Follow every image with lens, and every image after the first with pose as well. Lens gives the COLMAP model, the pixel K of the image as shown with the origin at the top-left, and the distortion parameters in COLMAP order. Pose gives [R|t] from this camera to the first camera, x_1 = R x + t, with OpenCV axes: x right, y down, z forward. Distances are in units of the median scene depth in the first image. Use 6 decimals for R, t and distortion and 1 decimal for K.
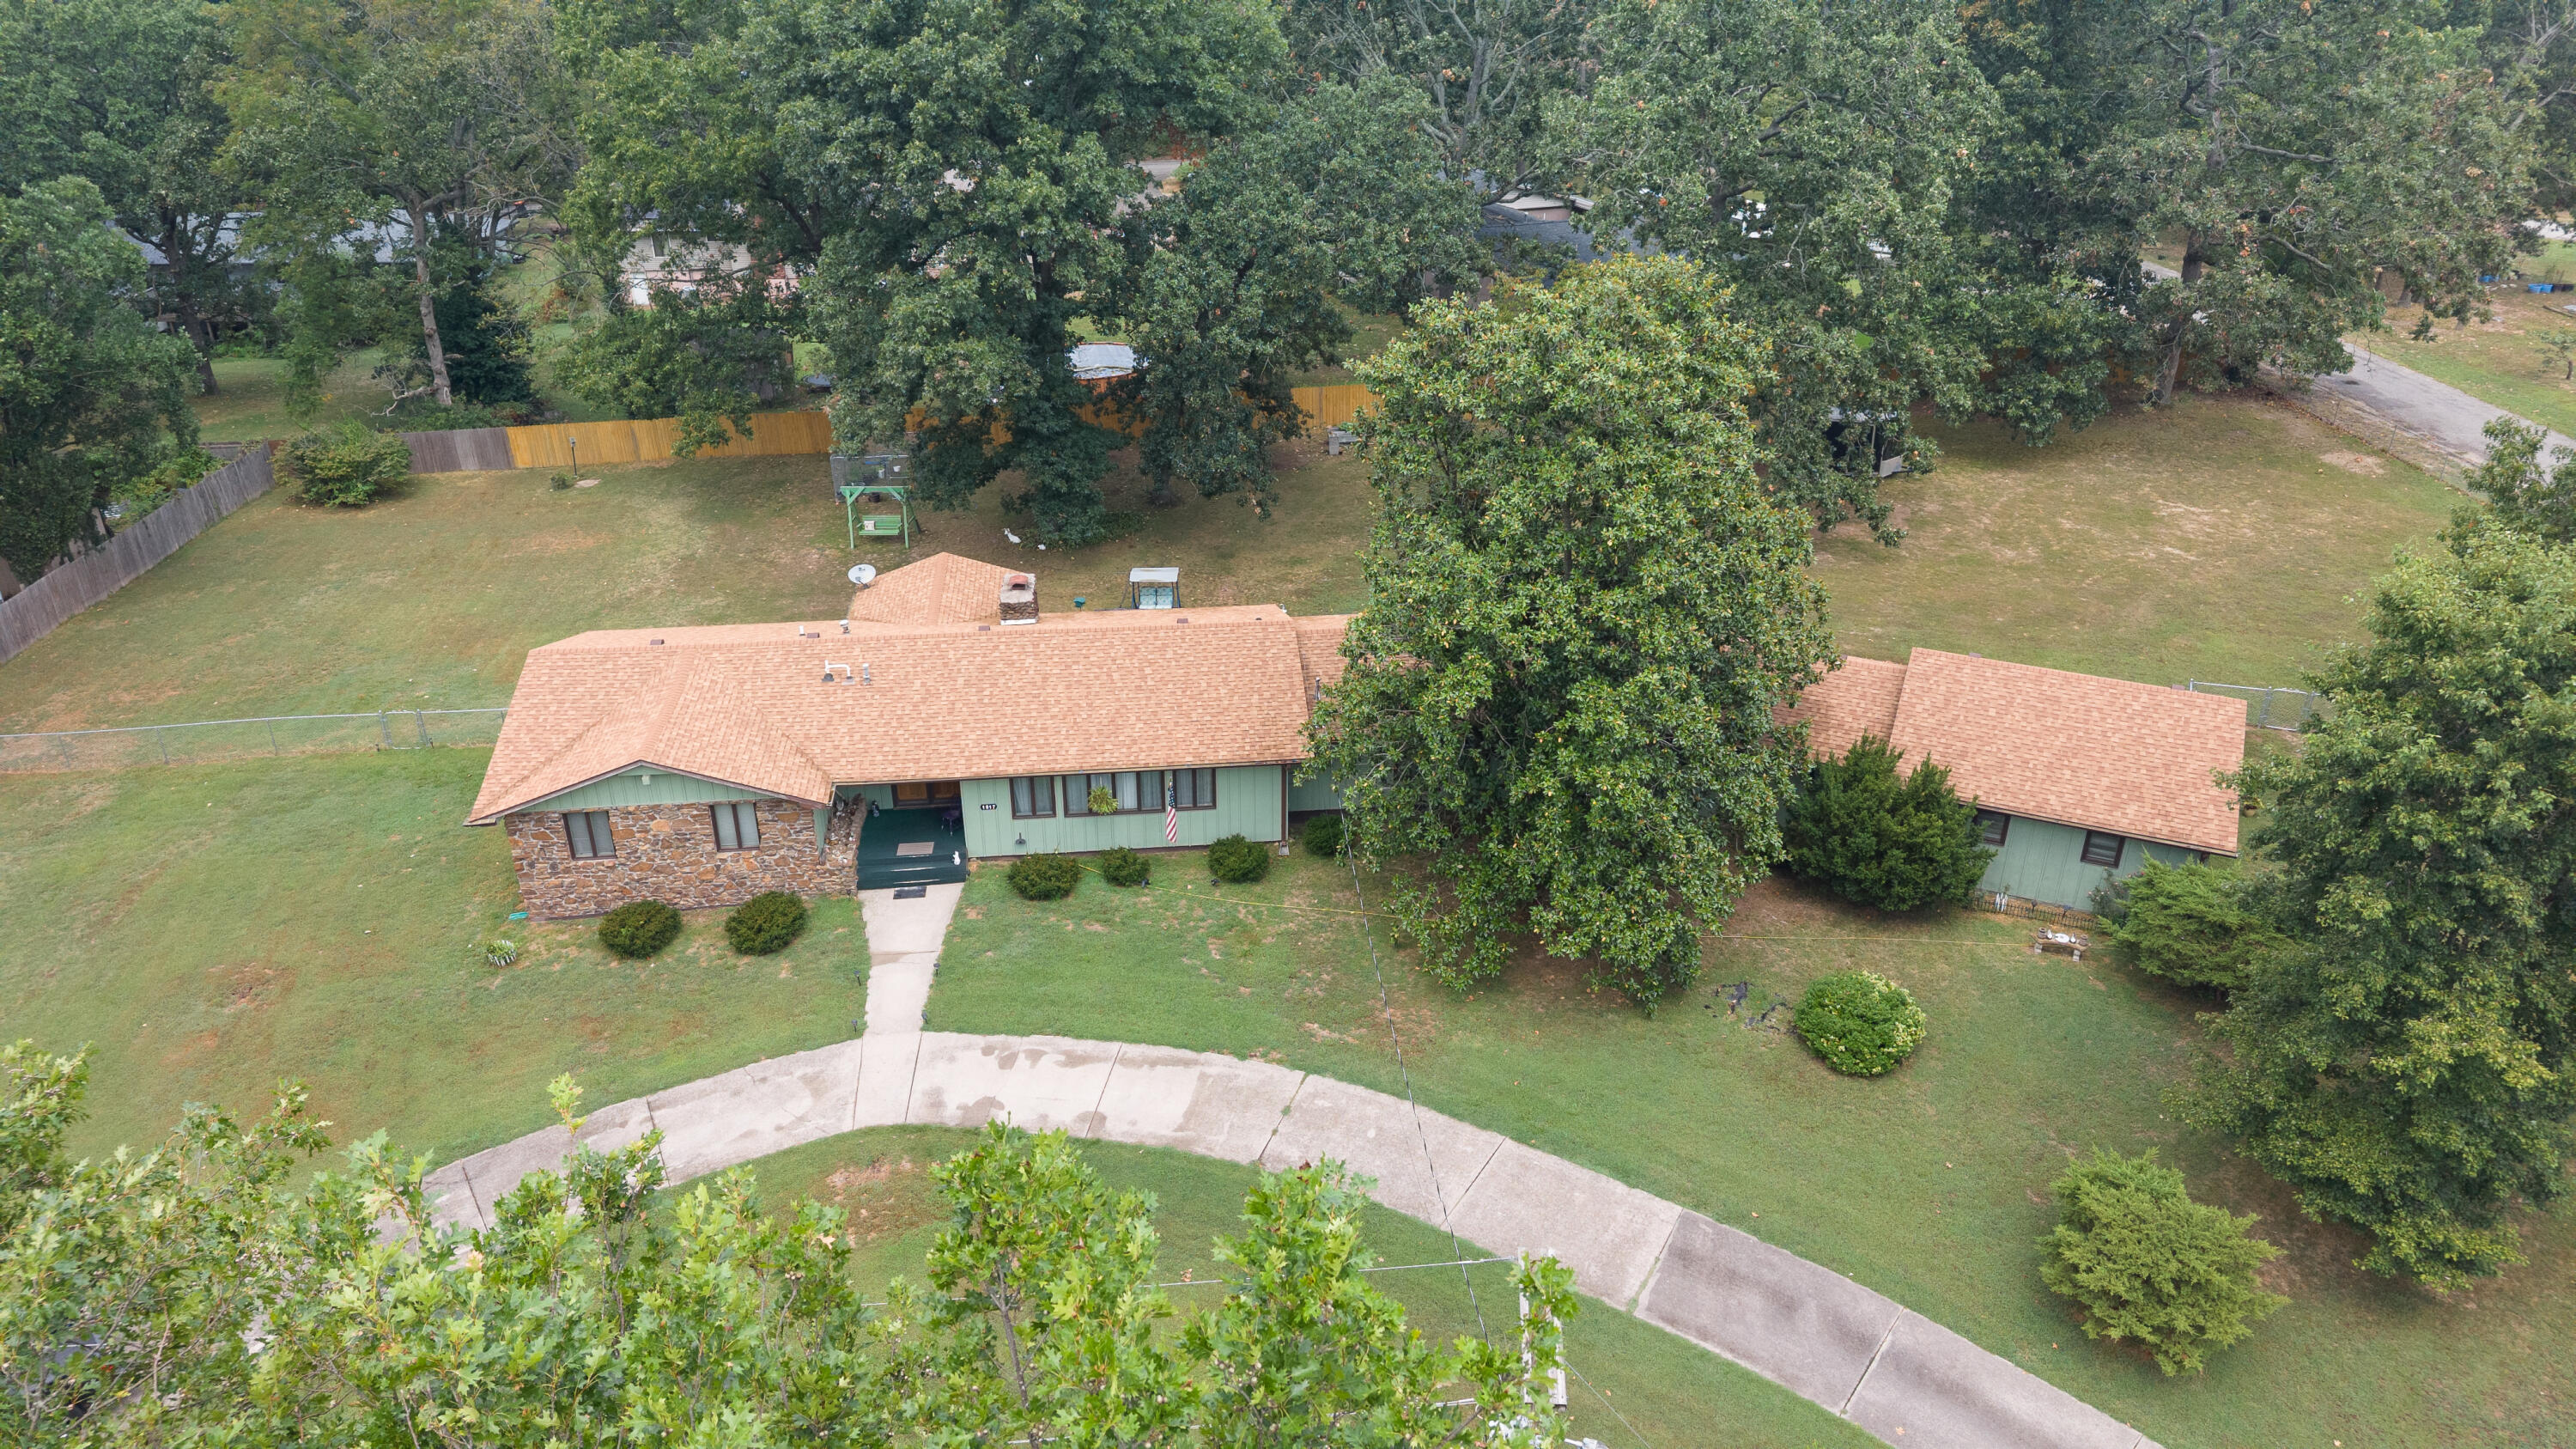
lens RADIAL K [[1712.2, 0, 1282.2], [0, 1712.2, 711.2], [0, 0, 1]] dist [0.000427, -0.002694]
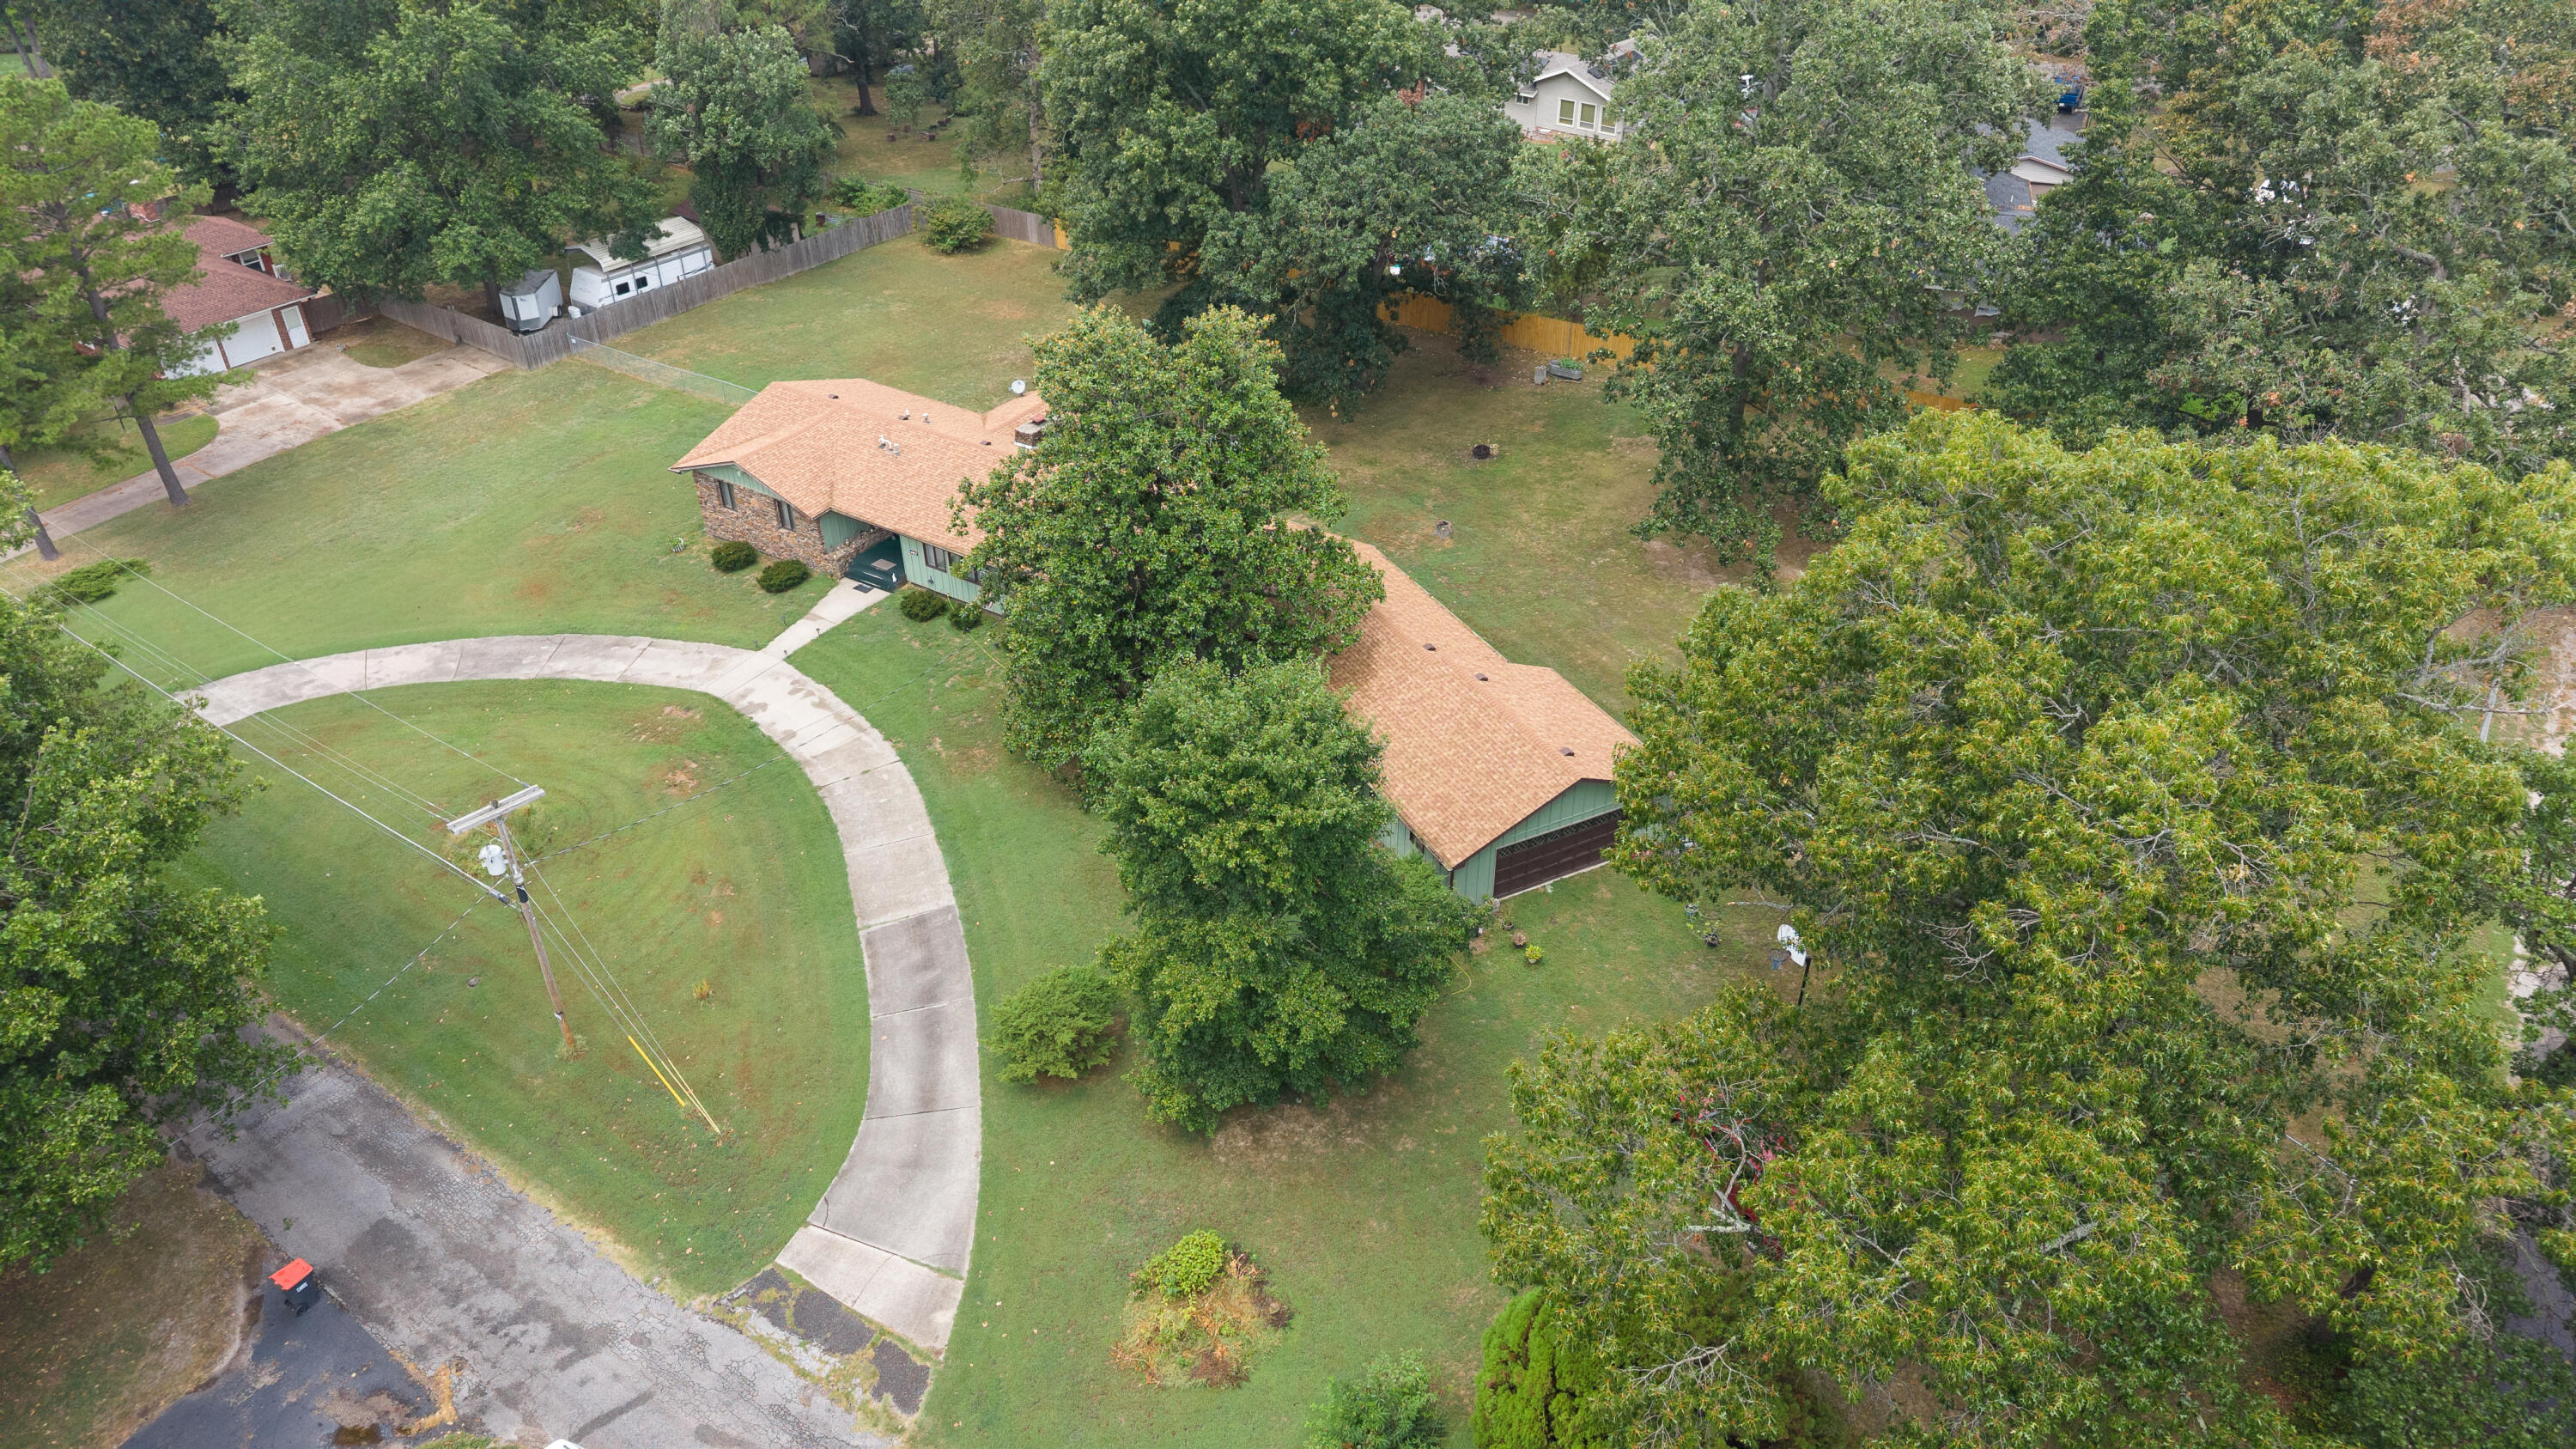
lens RADIAL K [[1712.2, 0, 1285.0], [0, 1712.2, 722.2], [0, 0, 1]] dist [0.000427, -0.002694]
pose [[0.779183, 0.355675, -0.516110, 1.022351], [-0.278003, 0.934093, 0.224019, -0.261938], [0.561772, -0.031071, 0.826708, -0.130532]]
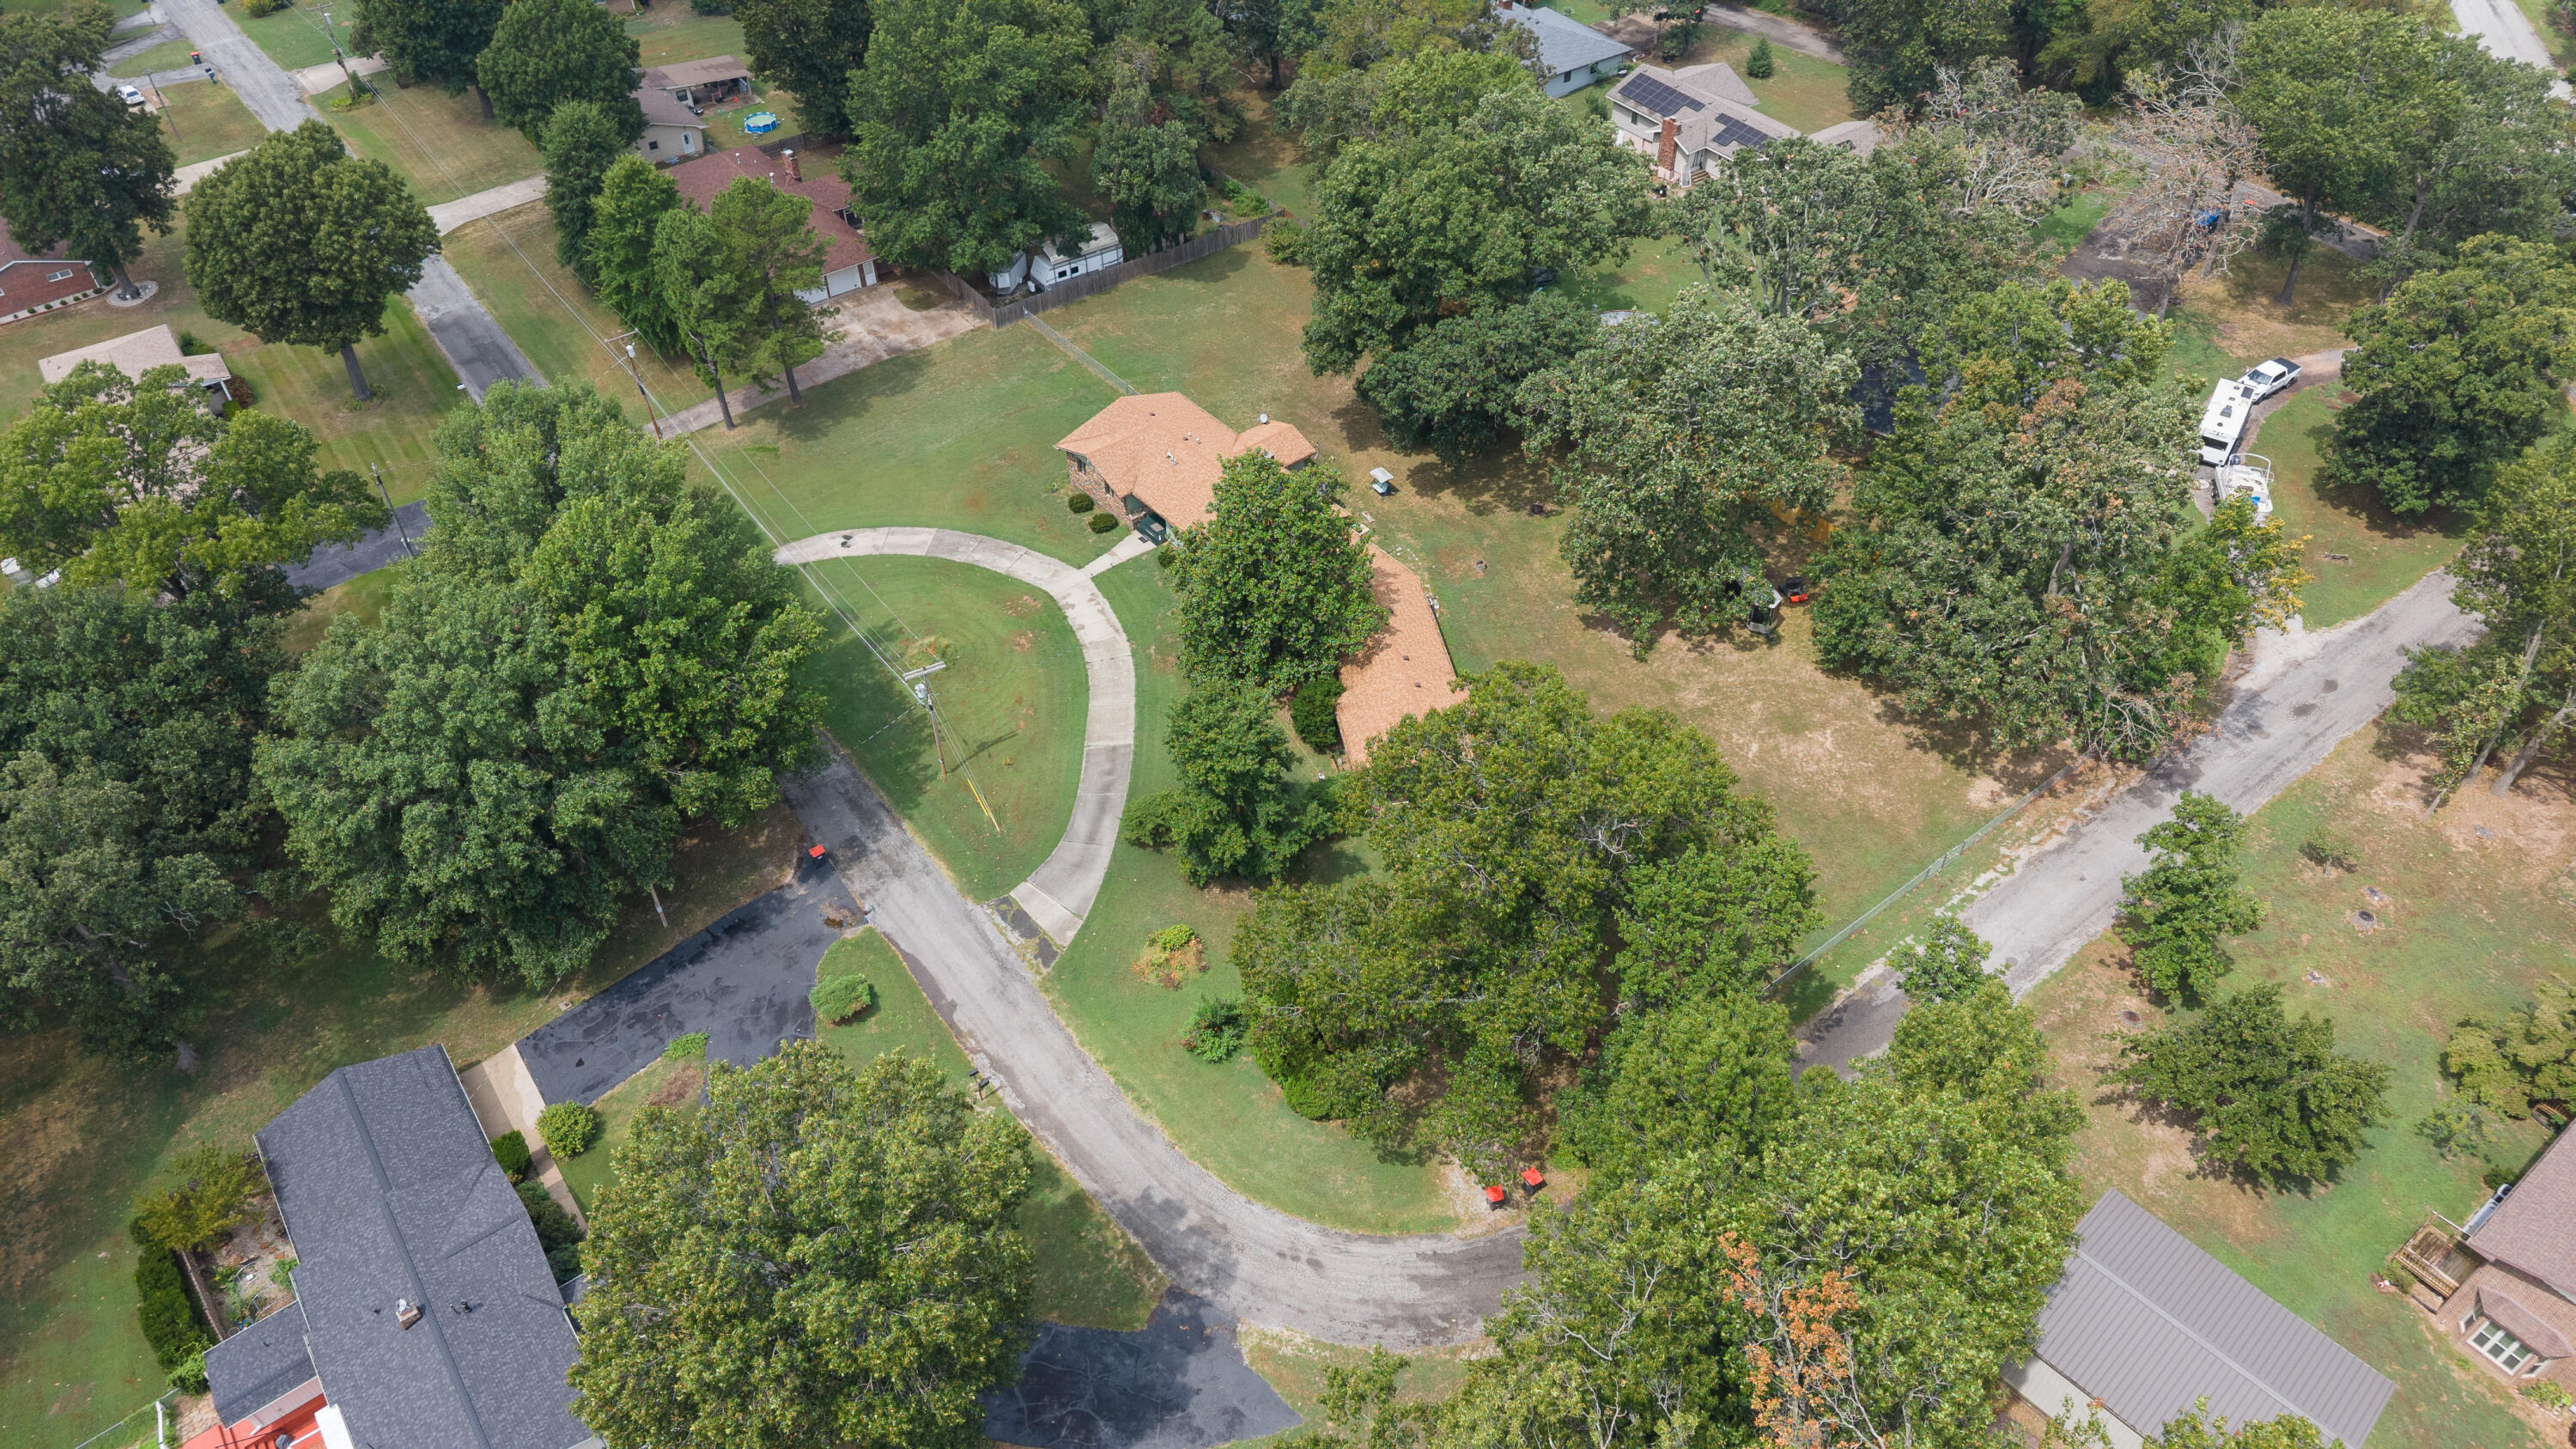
lens RADIAL K [[1712.2, 0, 1310.4], [0, 1712.2, 730.3], [0, 0, 1]] dist [0.000427, -0.002694]
pose [[0.557082, 0.579913, -0.594441, 1.890479], [-0.370330, 0.814162, 0.447209, -1.053460], [0.743314, -0.028993, 0.668314, -0.735460]]
